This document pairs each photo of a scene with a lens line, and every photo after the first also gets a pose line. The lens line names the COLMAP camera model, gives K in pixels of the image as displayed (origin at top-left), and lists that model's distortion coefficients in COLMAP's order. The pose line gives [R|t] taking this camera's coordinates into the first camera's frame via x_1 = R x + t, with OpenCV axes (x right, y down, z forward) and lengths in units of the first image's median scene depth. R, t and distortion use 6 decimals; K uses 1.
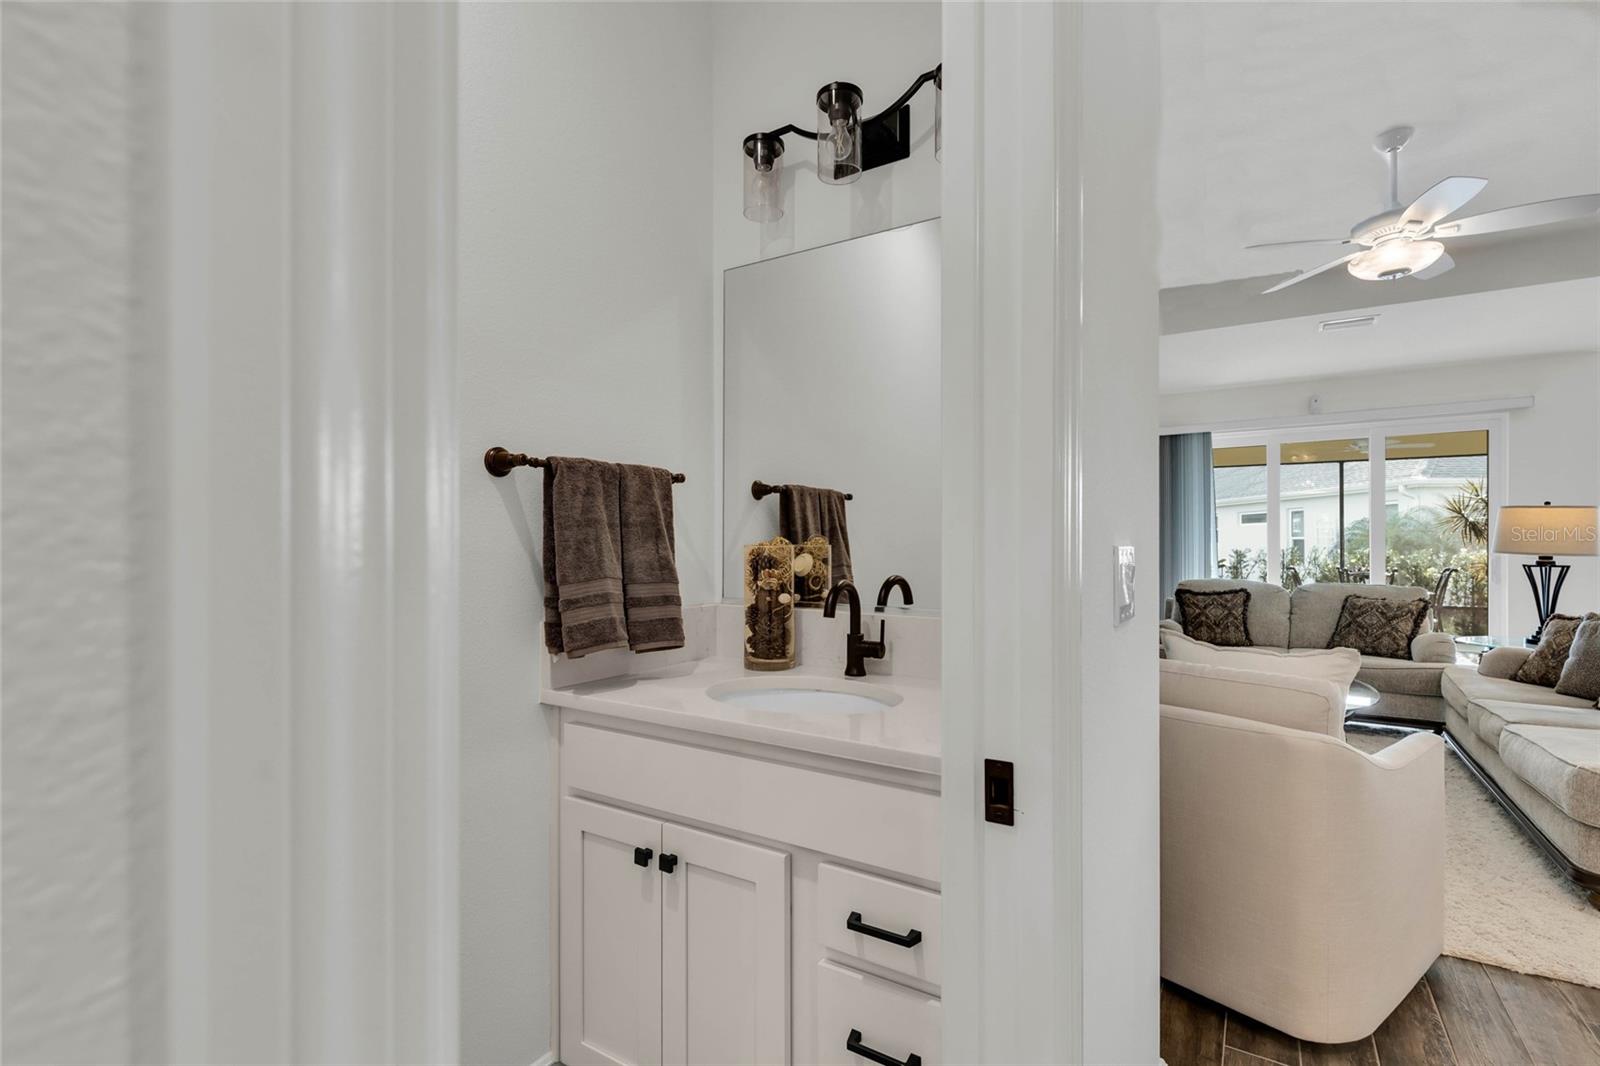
lens RADIAL K [[736.0, 0, 808.6], [0, 736.0, 530.3], [0, 0, 1]] dist [0.019476, -0.000141]
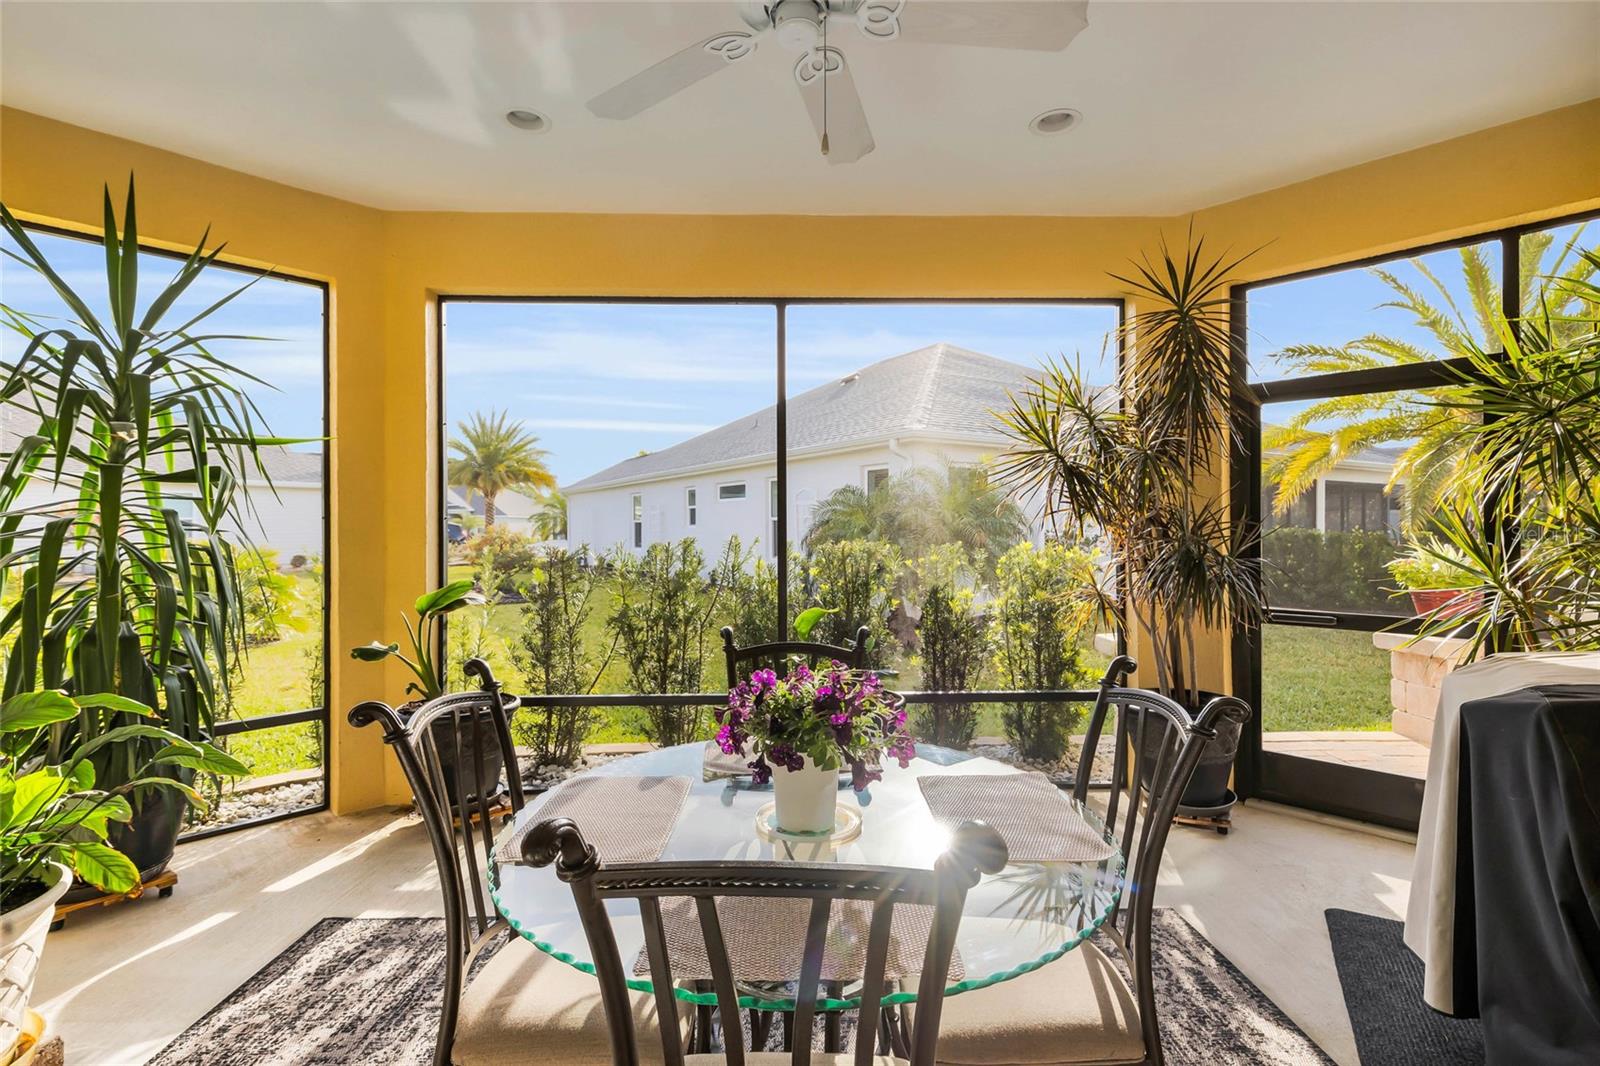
lens RADIAL K [[729.3, 0, 799.0], [0, 729.3, 546.1], [0, 0, 1]] dist [0.000140, 0.000350]
pose [[0.849631, -0.017061, 0.527101, 0.376937], [-0.006681, 0.999048, 0.043106, 0.008794], [-0.527335, -0.040146, 0.848709, 0.484557]]
